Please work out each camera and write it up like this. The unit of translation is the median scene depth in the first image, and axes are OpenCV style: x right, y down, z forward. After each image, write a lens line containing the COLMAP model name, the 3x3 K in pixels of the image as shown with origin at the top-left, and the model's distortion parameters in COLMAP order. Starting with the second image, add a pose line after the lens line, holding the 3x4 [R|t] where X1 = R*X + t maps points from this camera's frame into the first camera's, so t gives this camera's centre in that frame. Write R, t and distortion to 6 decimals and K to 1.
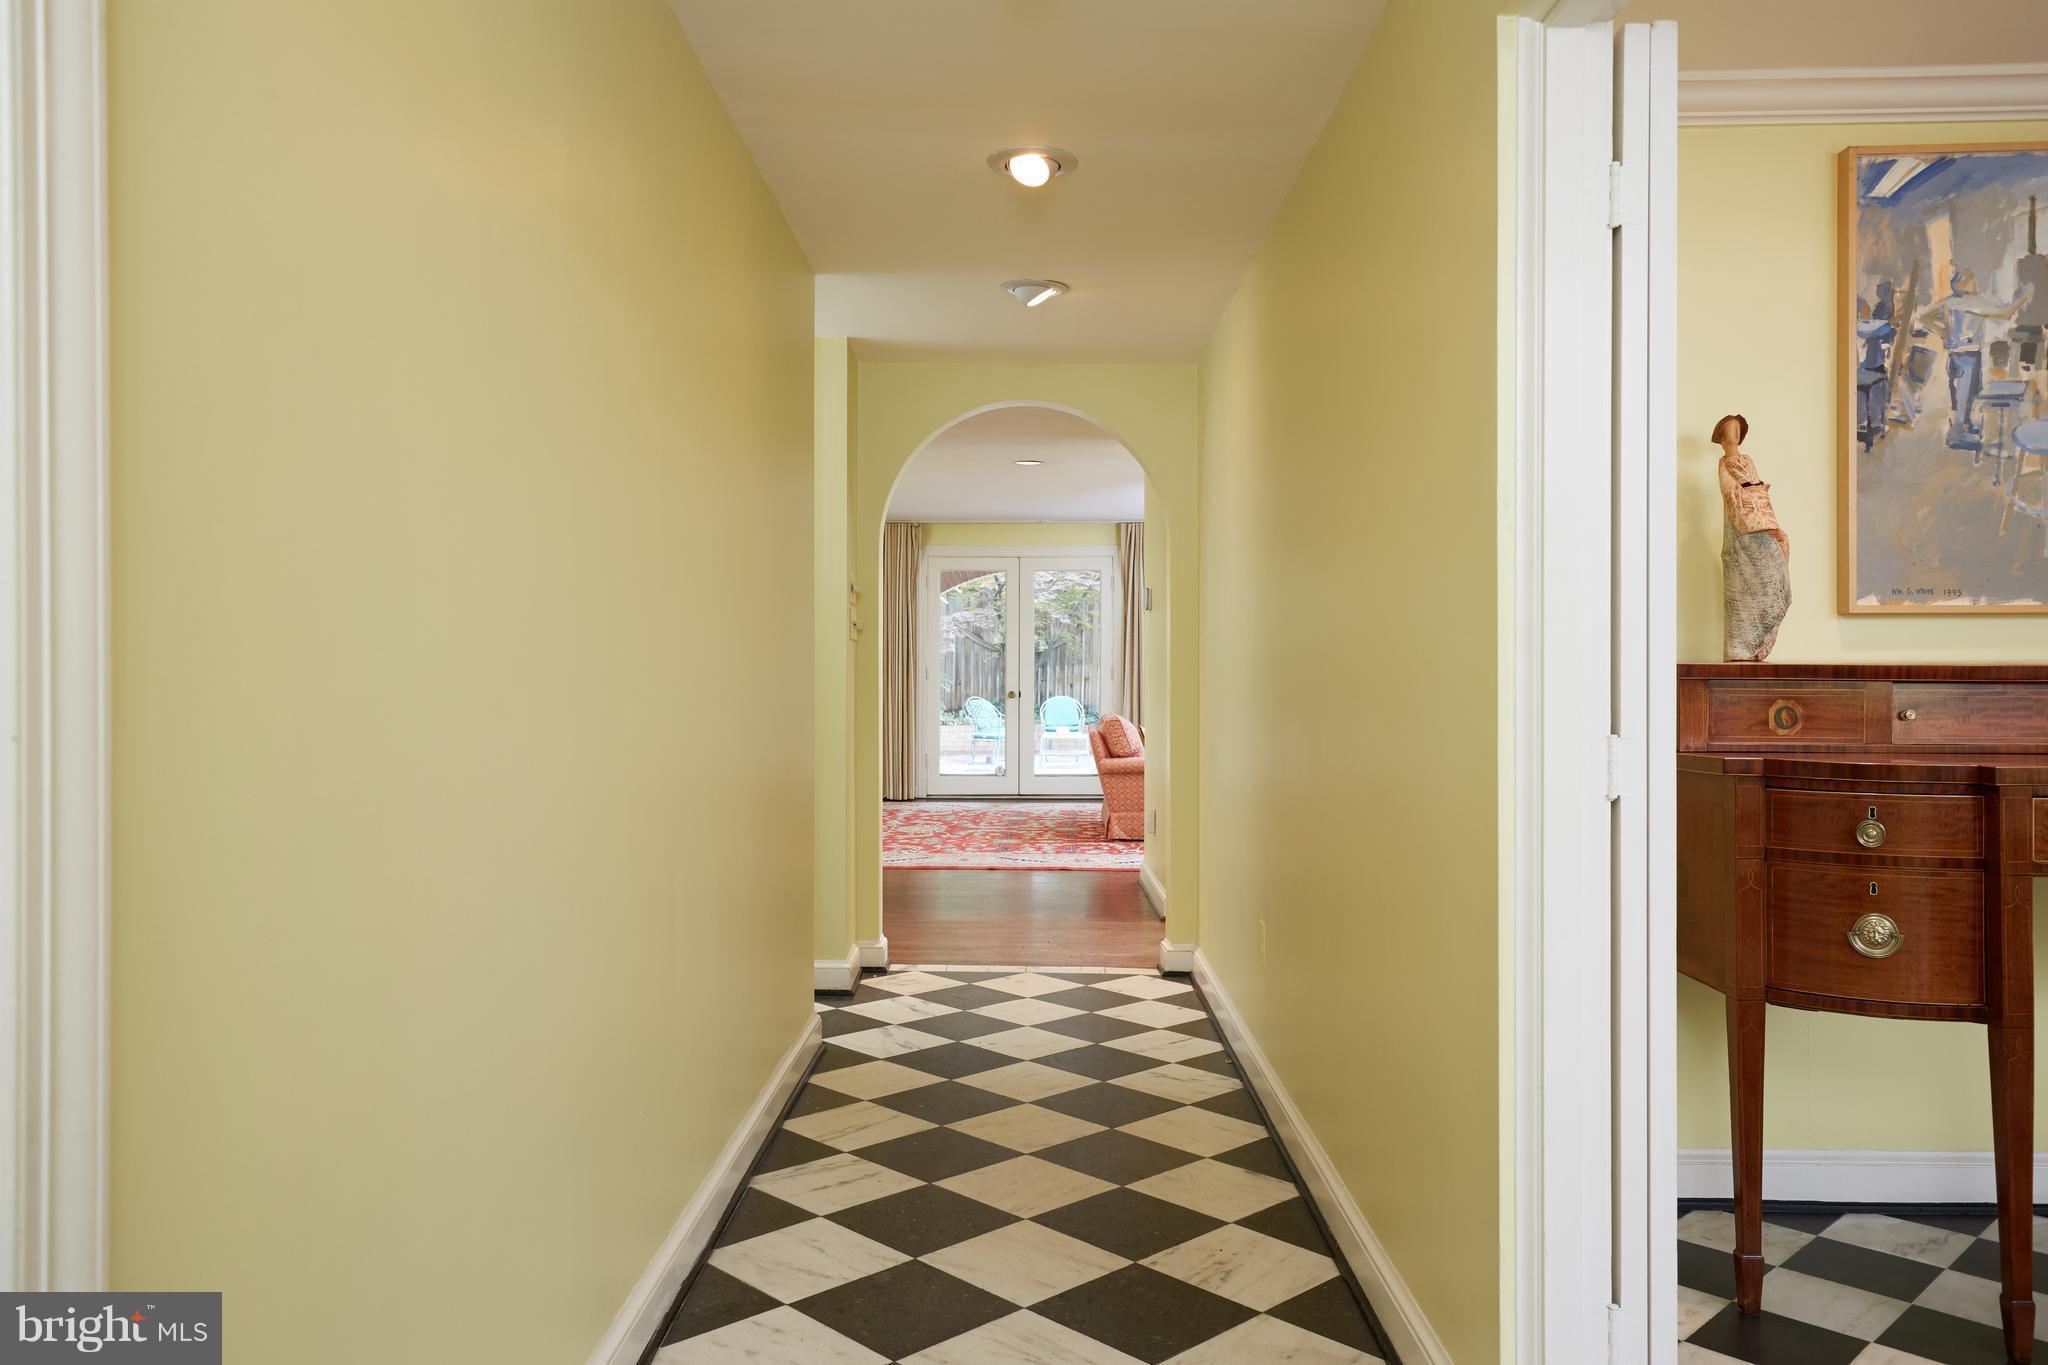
lens RADIAL K [[1366.8, 0, 1024.0], [0, 1366.8, 682.5], [0, 0, 1]] dist [-0.000789, 0.001092]
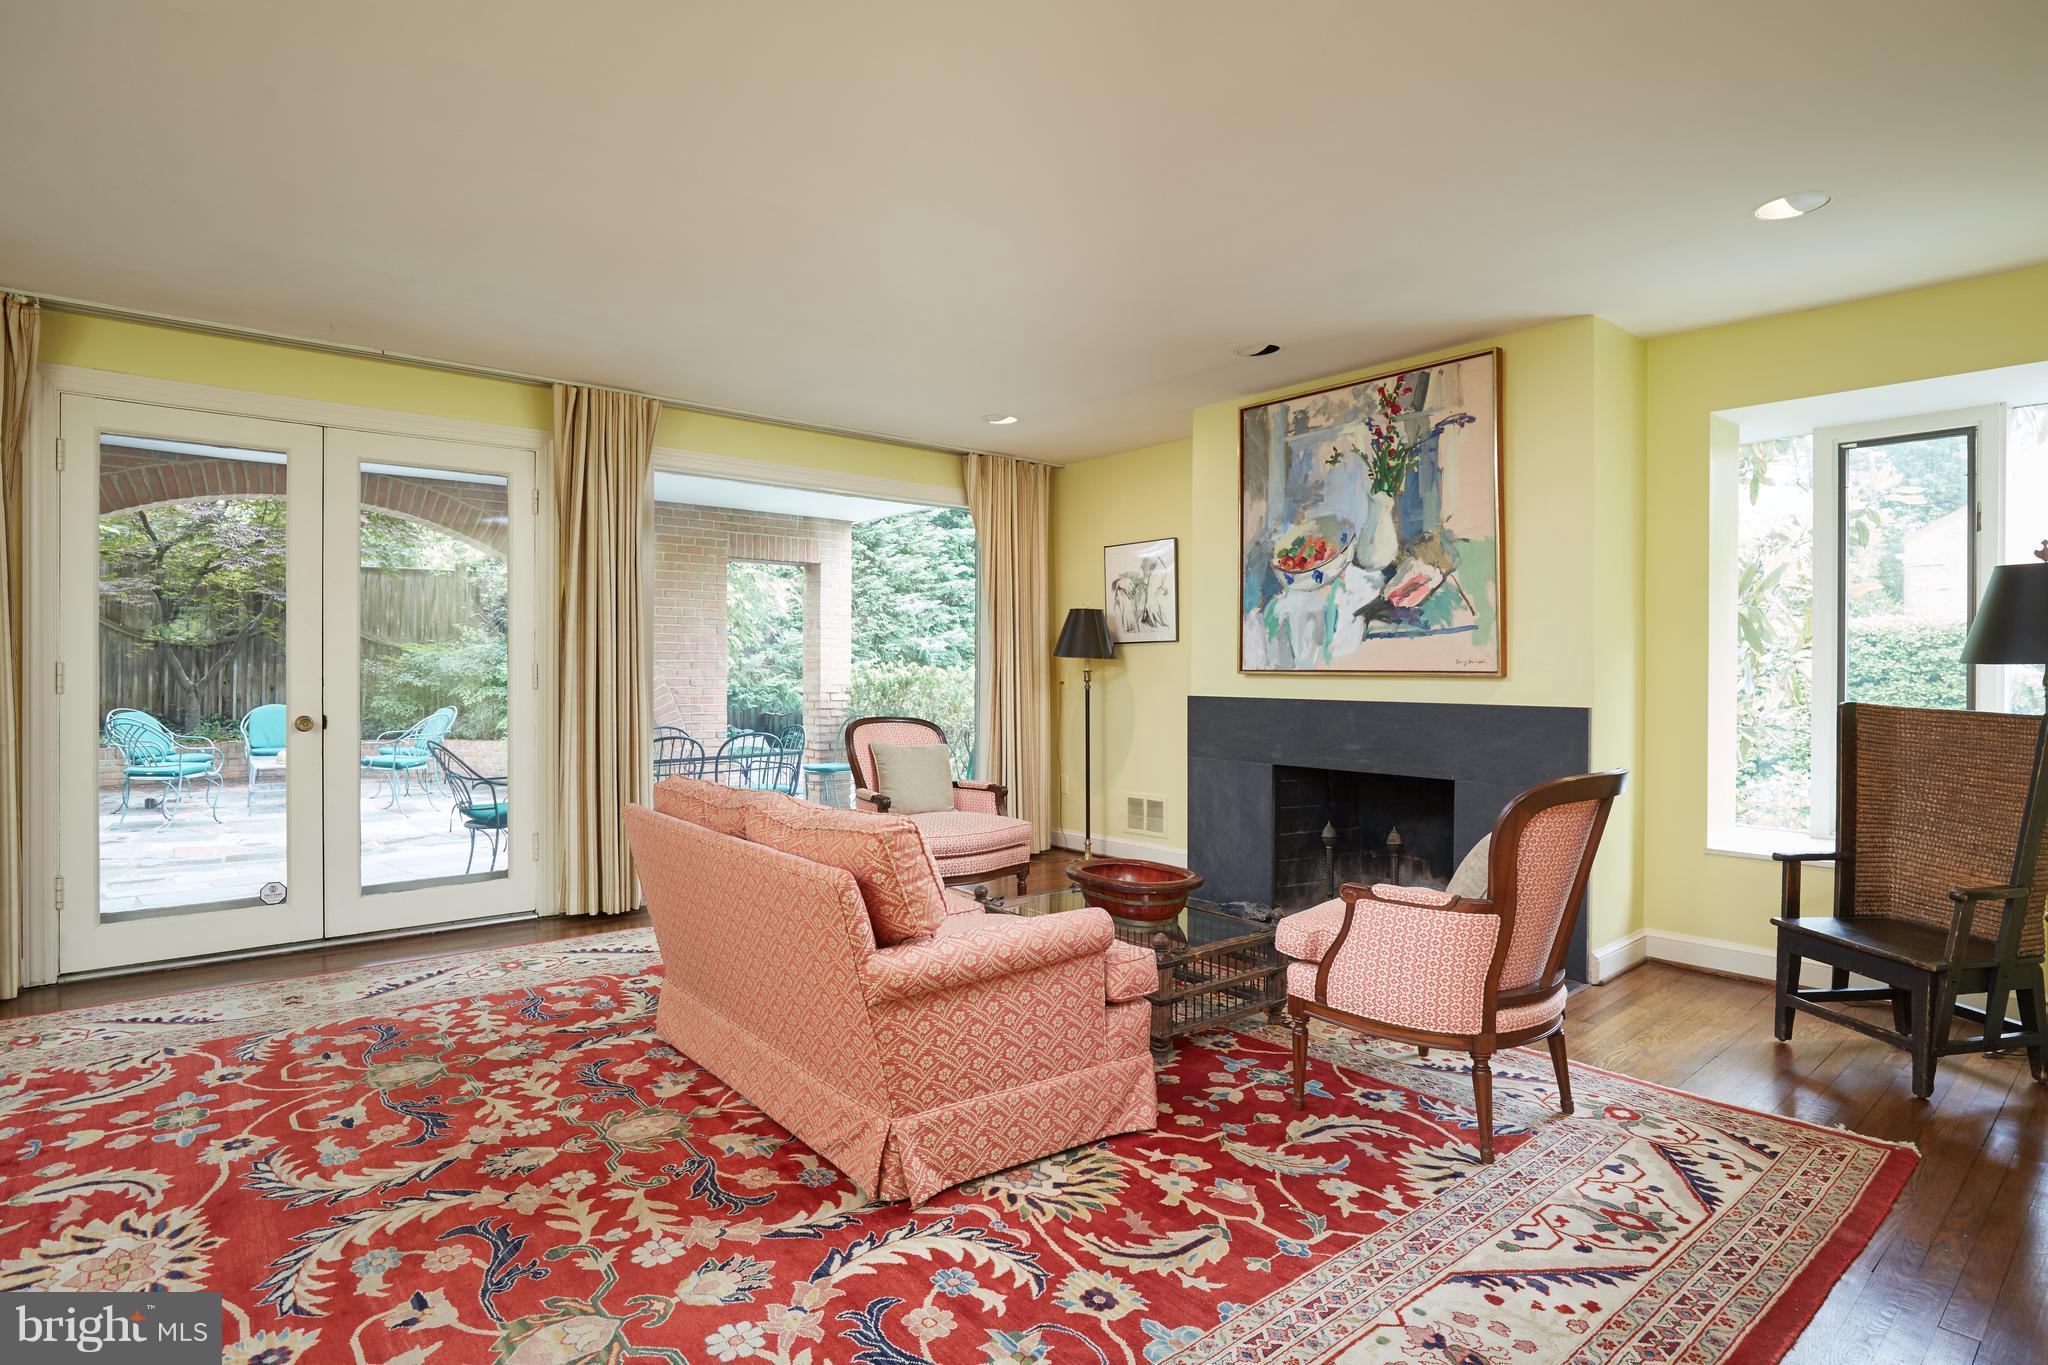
lens RADIAL K [[1063.9, 0, 1015.2], [0, 1063.9, 672.4], [0, 0, 1]] dist [-0.028157, 0.009502]
pose [[0.765268, -0.003608, 0.643701, -0.052715], [0.006040, 0.999981, -0.001575, -0.006525], [-0.643683, 0.005093, 0.765275, 0.557569]]
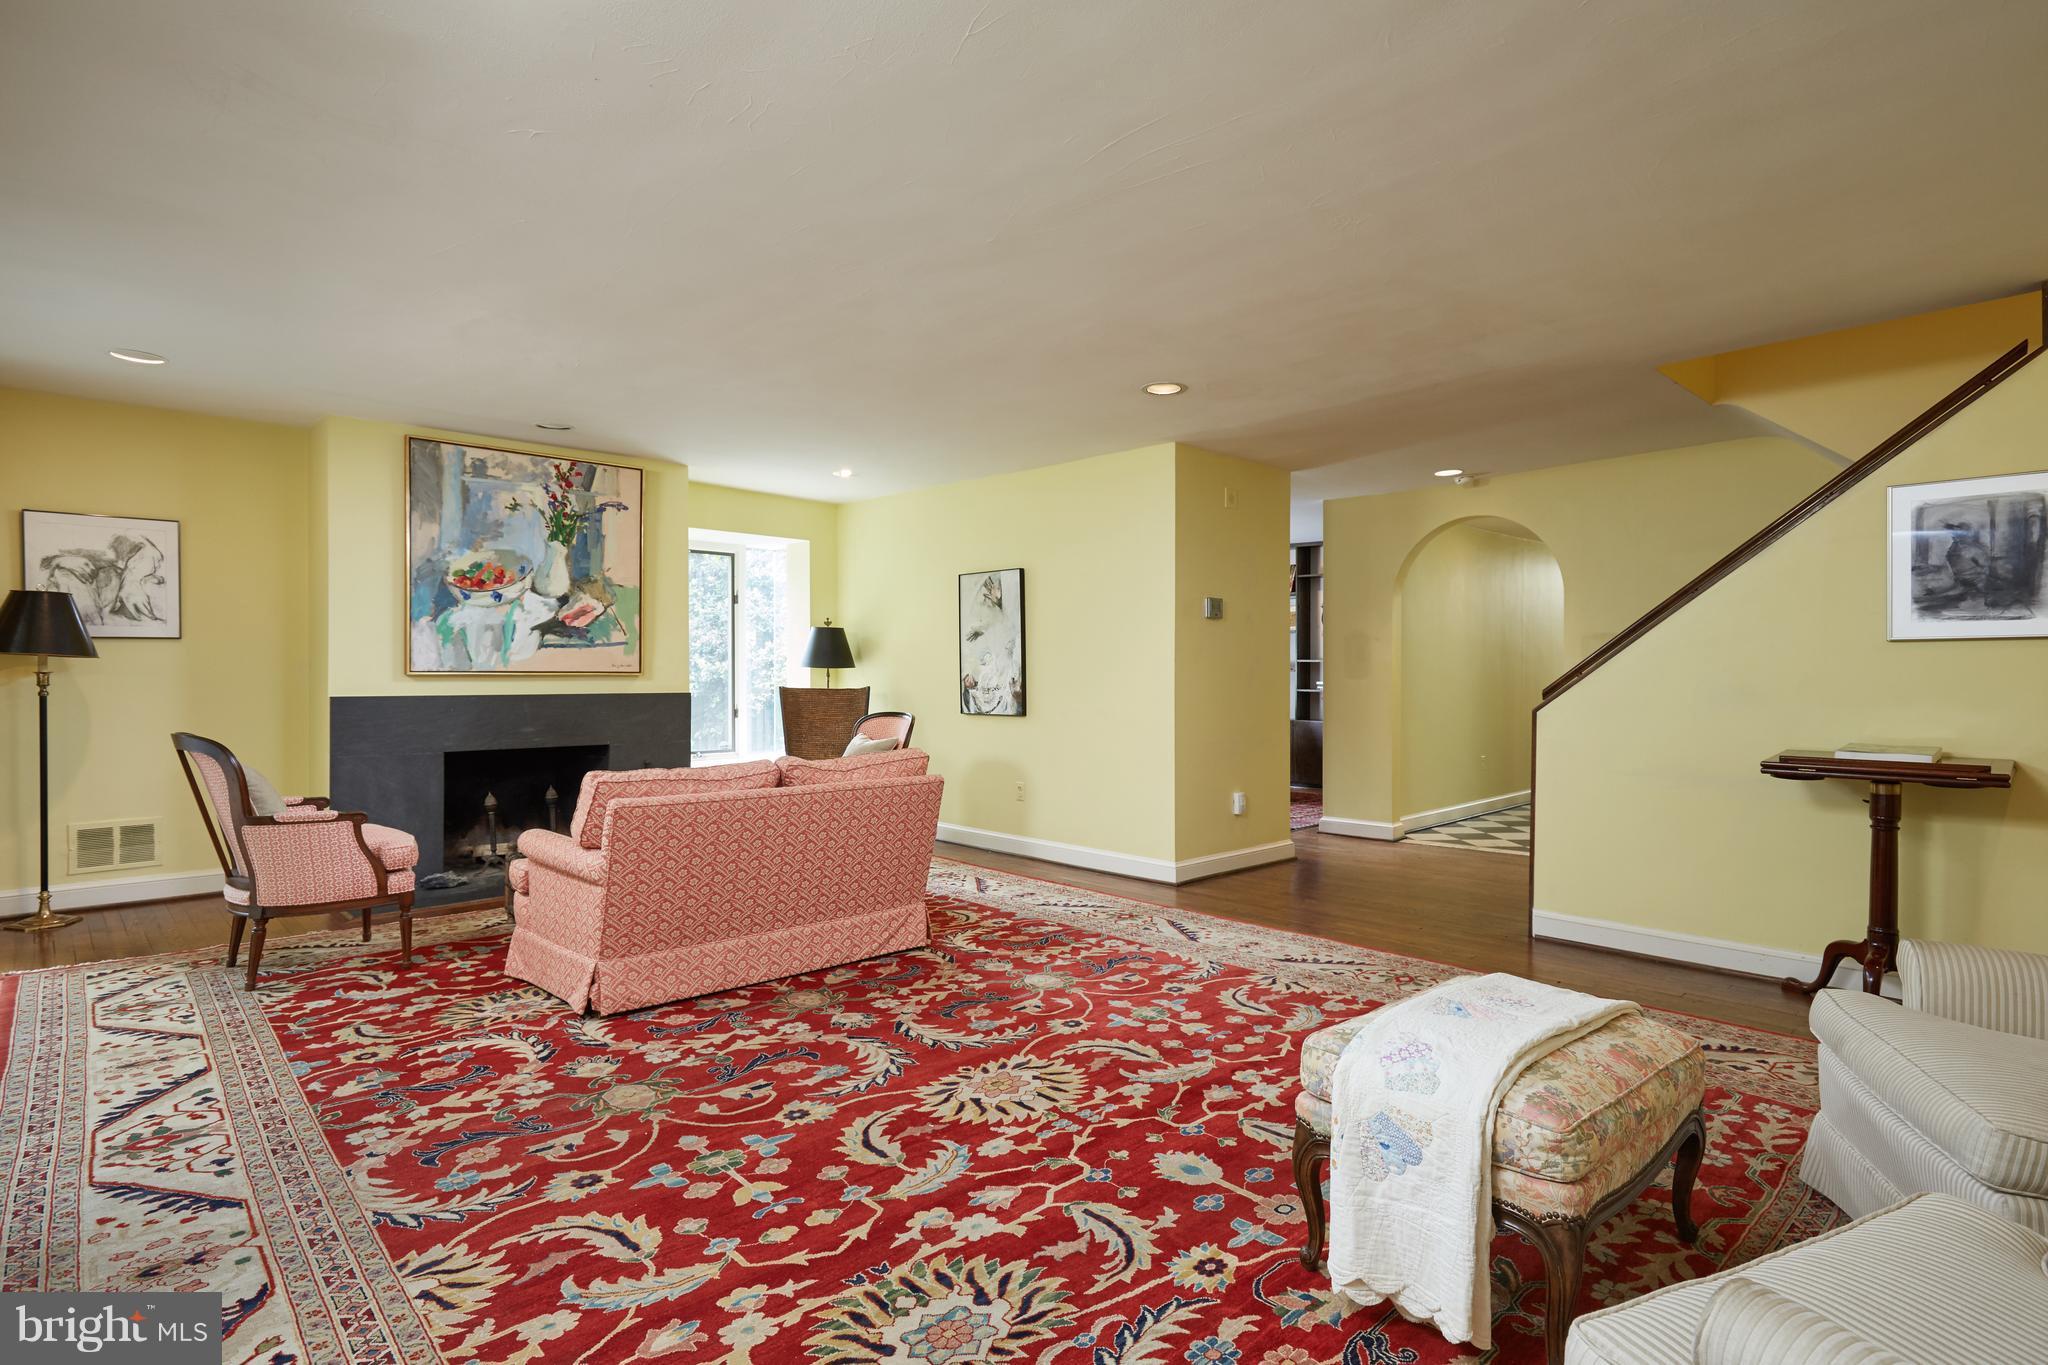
lens RADIAL K [[1112.3, 0, 1032.0], [0, 1112.3, 673.7], [0, 0, 1]] dist [-0.020006, 0.006829]
pose [[-0.710053, -0.005798, 0.704125, -0.233620], [0.003279, 0.999928, 0.011540, -0.010797], [-0.704141, 0.010503, -0.709983, 0.935810]]
